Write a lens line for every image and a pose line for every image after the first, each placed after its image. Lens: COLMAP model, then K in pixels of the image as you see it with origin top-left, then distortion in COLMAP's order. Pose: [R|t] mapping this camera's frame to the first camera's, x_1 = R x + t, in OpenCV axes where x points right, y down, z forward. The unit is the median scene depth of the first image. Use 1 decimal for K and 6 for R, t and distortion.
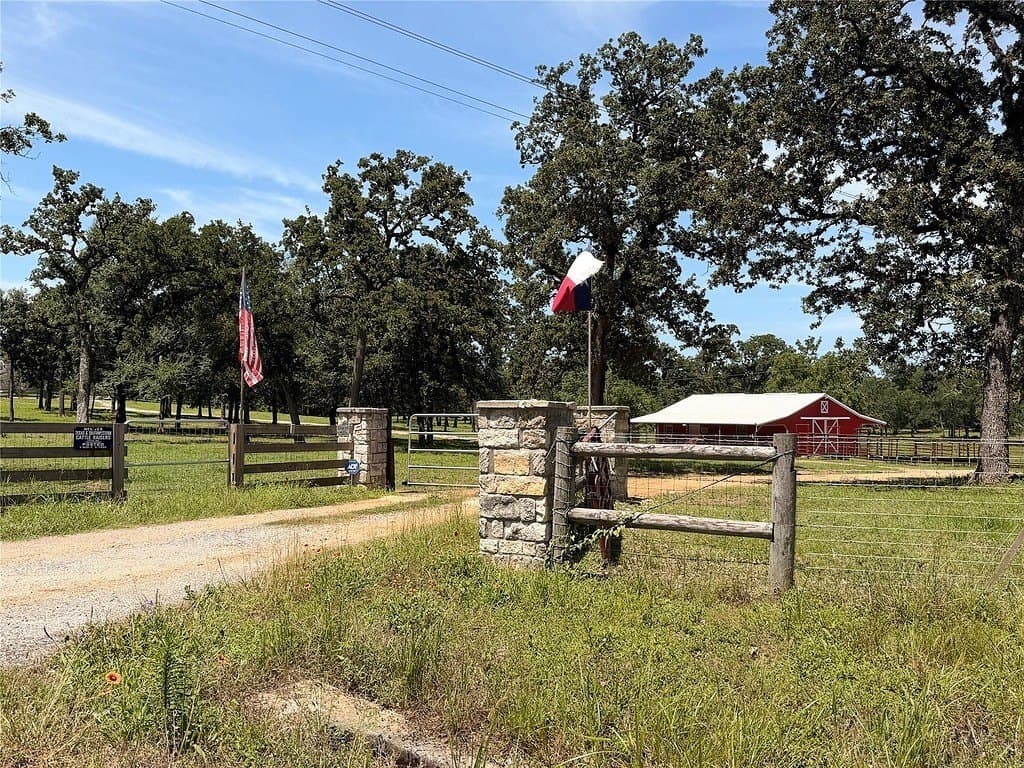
lens RADIAL K [[826.8, 0, 512.0], [0, 826.8, 384.0], [0, 0, 1]] dist [0.033731, -0.007162]
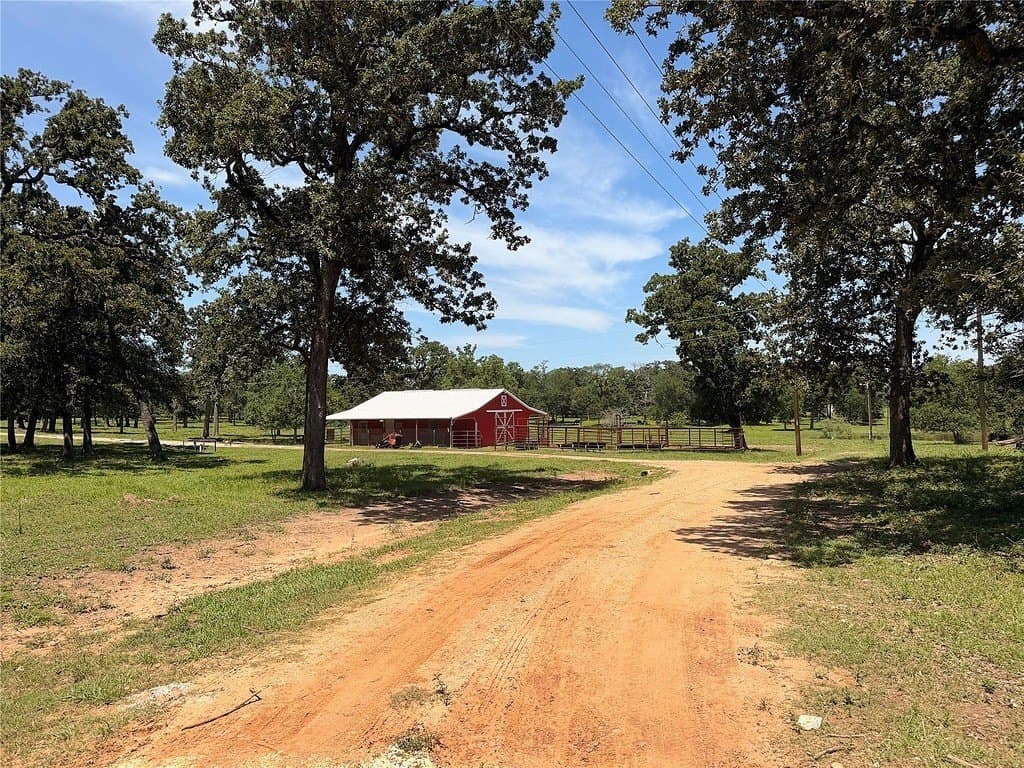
lens RADIAL K [[674.3, 0, 515.9], [0, 674.3, 396.5], [0, 0, 1]] dist [0.003895, -0.018697]
pose [[0.904706, -0.013990, 0.425807, 0.006228], [0.006692, 0.999804, 0.018630, 0.007037], [-0.425984, -0.014005, 0.904622, 0.249849]]
